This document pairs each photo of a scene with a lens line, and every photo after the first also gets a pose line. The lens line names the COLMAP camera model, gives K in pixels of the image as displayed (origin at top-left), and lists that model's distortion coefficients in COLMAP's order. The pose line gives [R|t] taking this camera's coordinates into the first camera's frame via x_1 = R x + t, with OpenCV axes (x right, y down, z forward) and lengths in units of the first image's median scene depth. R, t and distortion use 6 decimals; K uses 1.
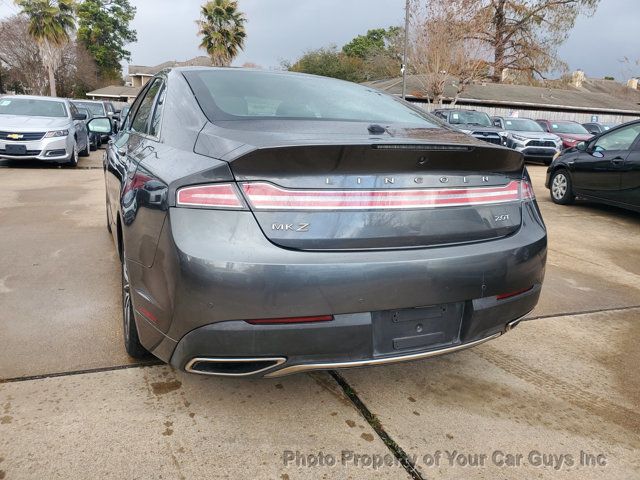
lens RADIAL K [[488.7, 0, 322.8], [0, 488.7, 235.8], [0, 0, 1]] dist [0.003852, 0.018170]
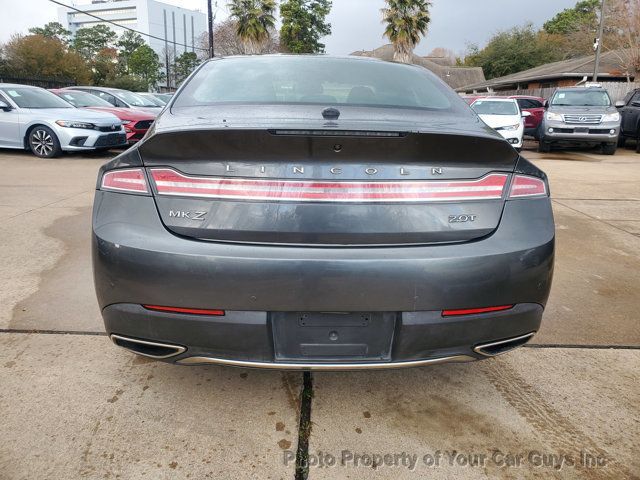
lens RADIAL K [[488.7, 0, 329.3], [0, 488.7, 233.7], [0, 0, 1]] dist [0.003852, 0.018170]
pose [[0.937439, 0.069848, -0.341070, 0.385338], [-0.062778, 0.997523, 0.031736, -0.021033], [0.342442, -0.008338, 0.939502, 0.128484]]
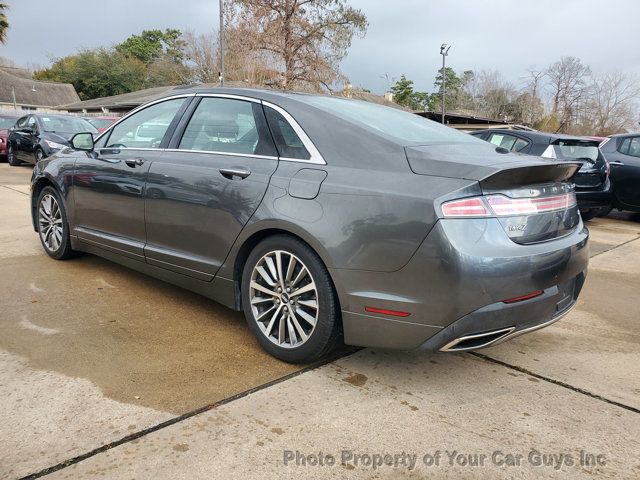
lens RADIAL K [[488.7, 0, 317.1], [0, 488.7, 242.0], [0, 0, 1]] dist [0.003852, 0.018170]
pose [[0.914525, -0.087507, 0.394952, -0.794548], [0.086949, 0.996025, 0.019350, -0.037709], [-0.395075, 0.016645, 0.918498, -0.006861]]
